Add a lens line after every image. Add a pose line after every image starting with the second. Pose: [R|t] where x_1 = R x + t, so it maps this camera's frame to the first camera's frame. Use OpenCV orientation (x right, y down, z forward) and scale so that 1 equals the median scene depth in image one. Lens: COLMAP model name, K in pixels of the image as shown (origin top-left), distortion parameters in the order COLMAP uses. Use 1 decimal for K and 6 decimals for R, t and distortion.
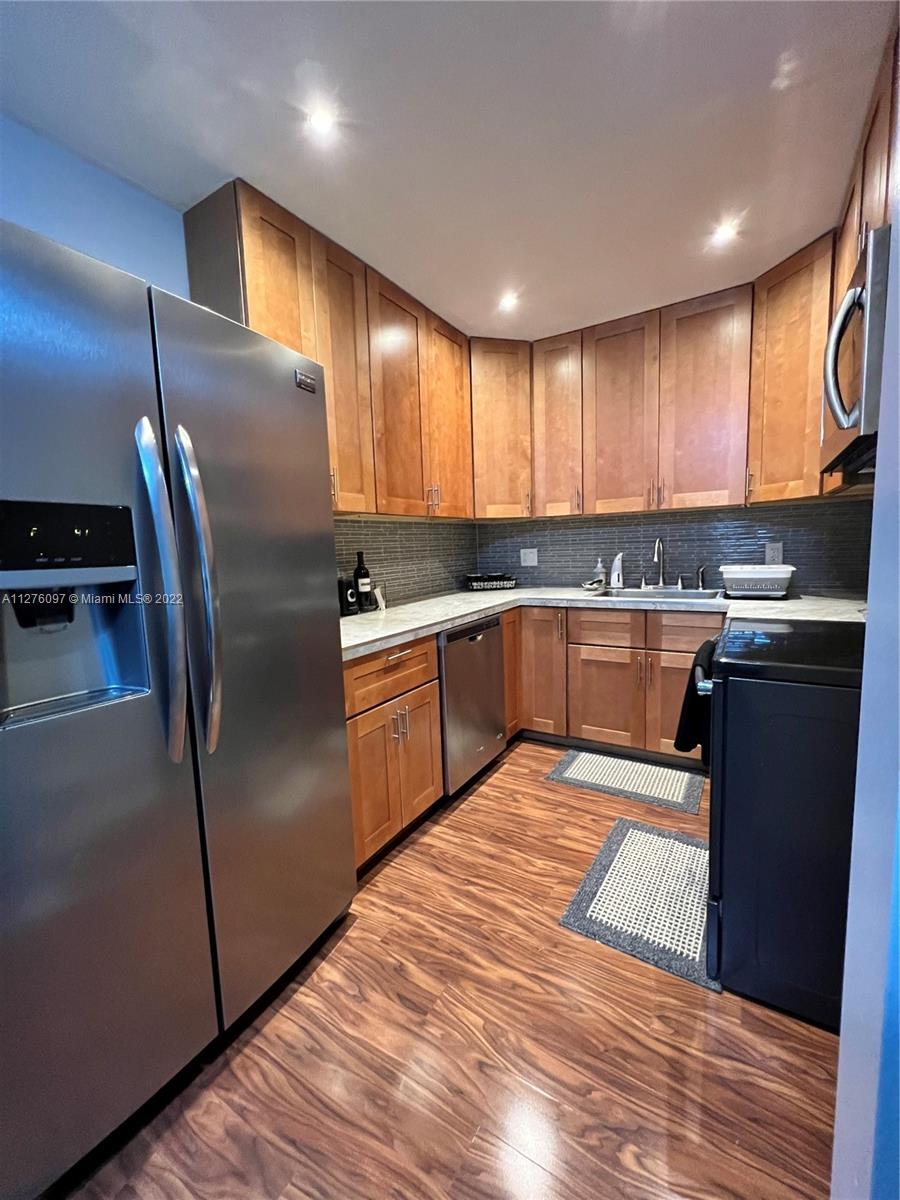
lens RADIAL K [[478.8, 0, 446.6], [0, 478.8, 600.7], [0, 0, 1]] dist [-0.002563, 0.000809]
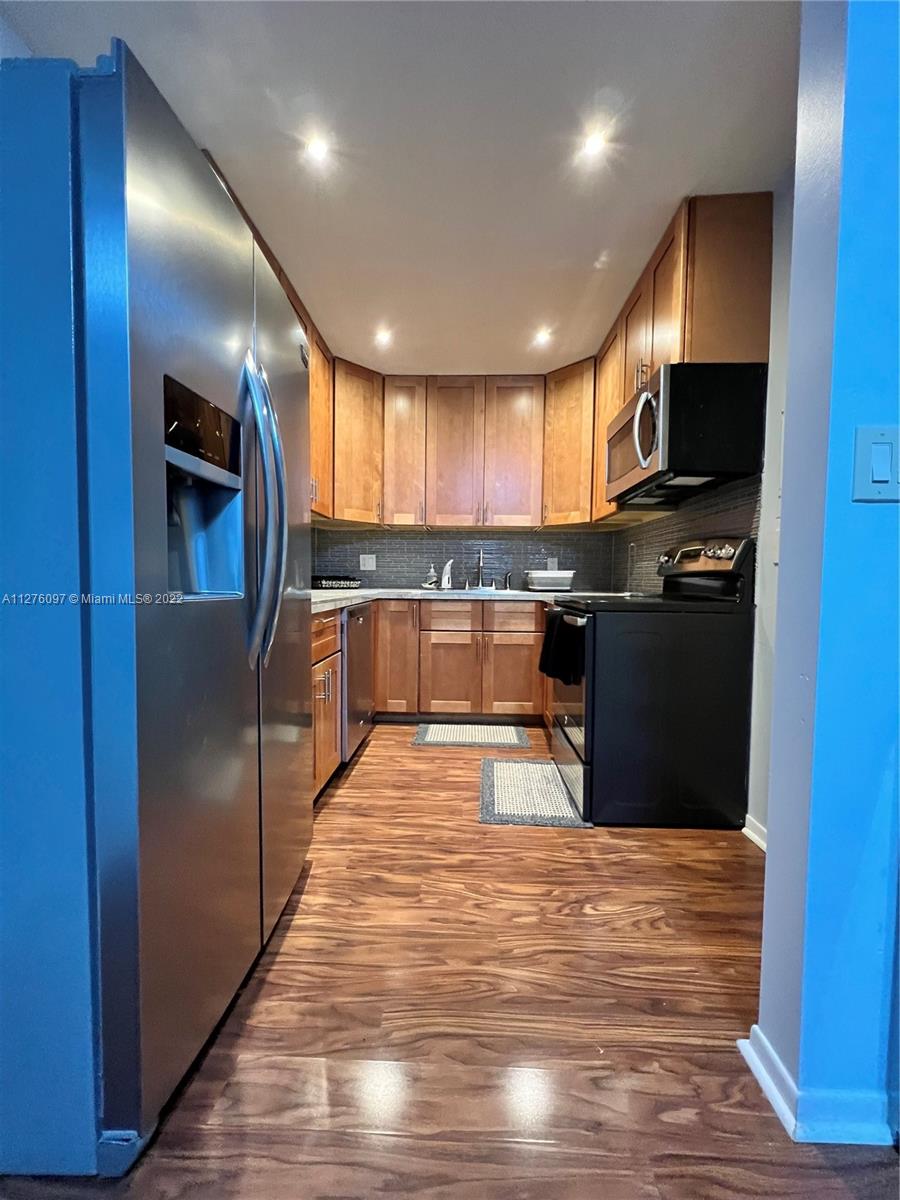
lens RADIAL K [[478.8, 0, 448.0], [0, 478.8, 599.0], [0, 0, 1]] dist [-0.002563, 0.000809]
pose [[0.868500, 0.027716, 0.494914, -0.306049], [0.011427, 0.997051, -0.075889, 0.115326], [-0.495558, 0.071565, 0.865622, -0.061939]]
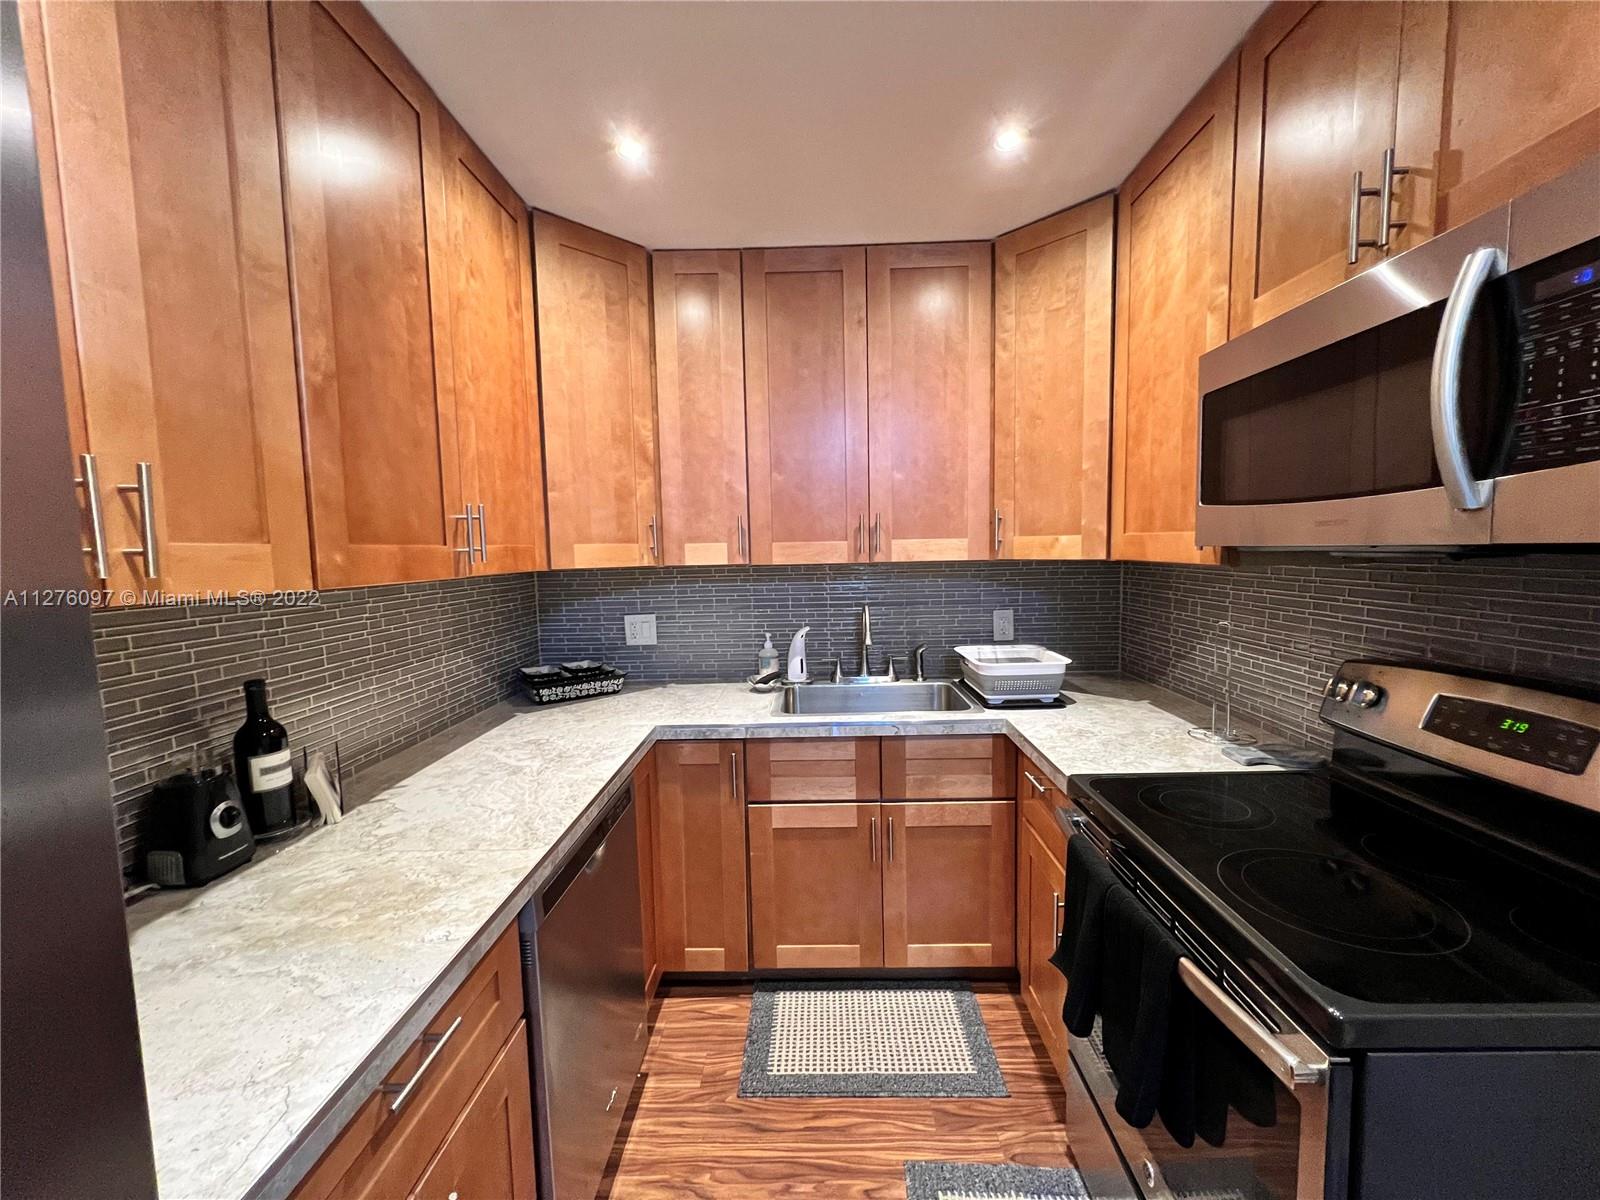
lens RADIAL K [[638.4, 0, 802.0], [0, 638.4, 601.0], [0, 0, 1]] dist [-0.002563, 0.000809]
pose [[0.858206, -0.025172, 0.512688, -0.071294], [0.049292, 0.998222, -0.033501, -0.129618], [-0.510933, 0.054022, 0.857921, 0.371097]]
